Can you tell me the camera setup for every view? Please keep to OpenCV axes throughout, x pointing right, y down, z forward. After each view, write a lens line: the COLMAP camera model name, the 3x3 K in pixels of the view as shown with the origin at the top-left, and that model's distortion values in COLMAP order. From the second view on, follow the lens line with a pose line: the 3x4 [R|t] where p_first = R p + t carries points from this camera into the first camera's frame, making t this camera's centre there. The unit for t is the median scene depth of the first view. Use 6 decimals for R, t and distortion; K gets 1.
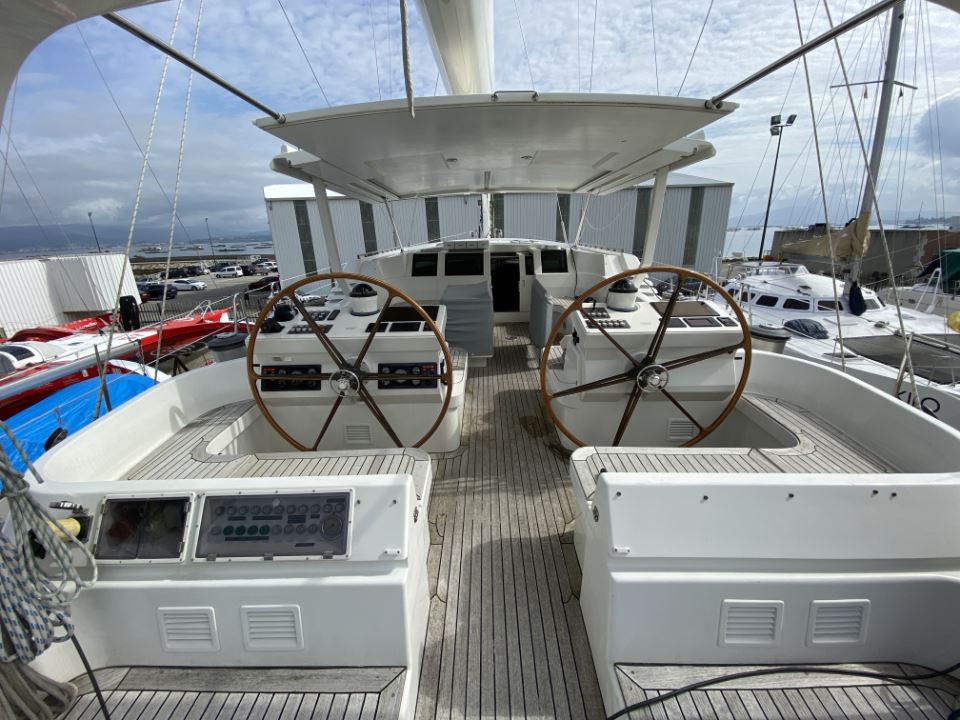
lens RADIAL K [[380.7, 0, 480.0], [0, 380.7, 360.0], [0, 0, 1]] dist [0.001289, -0.010357]
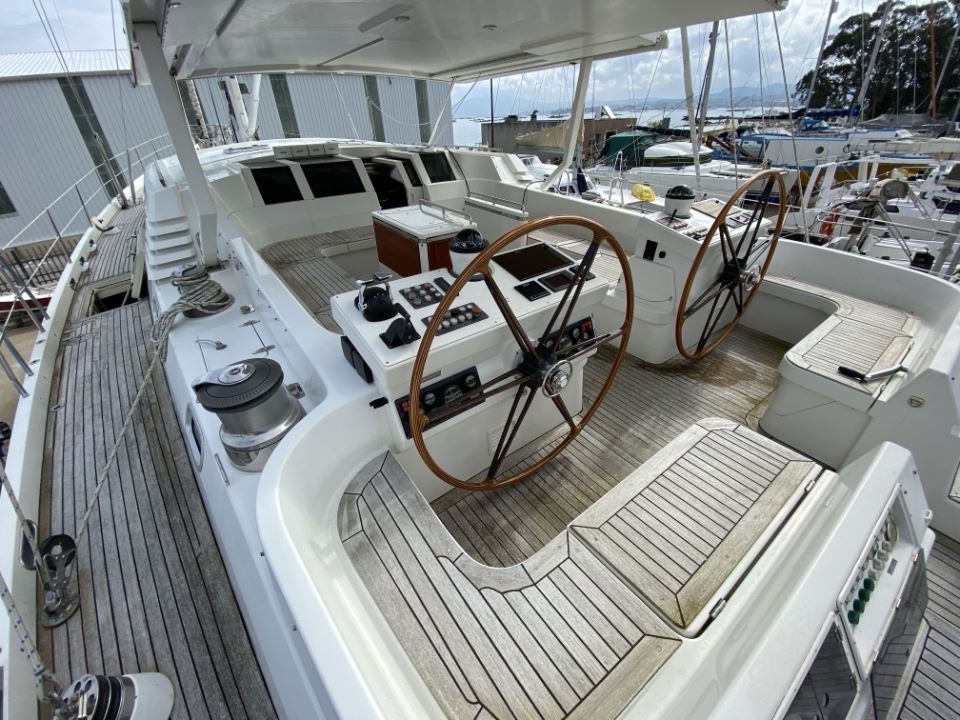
lens RADIAL K [[380.7, 0, 480.0], [0, 380.7, 360.0], [0, 0, 1]] dist [0.001289, -0.010357]
pose [[0.802011, -0.320056, 0.504324, -0.693928], [0.199132, 0.939292, 0.279424, -0.162810], [-0.563139, -0.123674, 0.817056, 0.442536]]
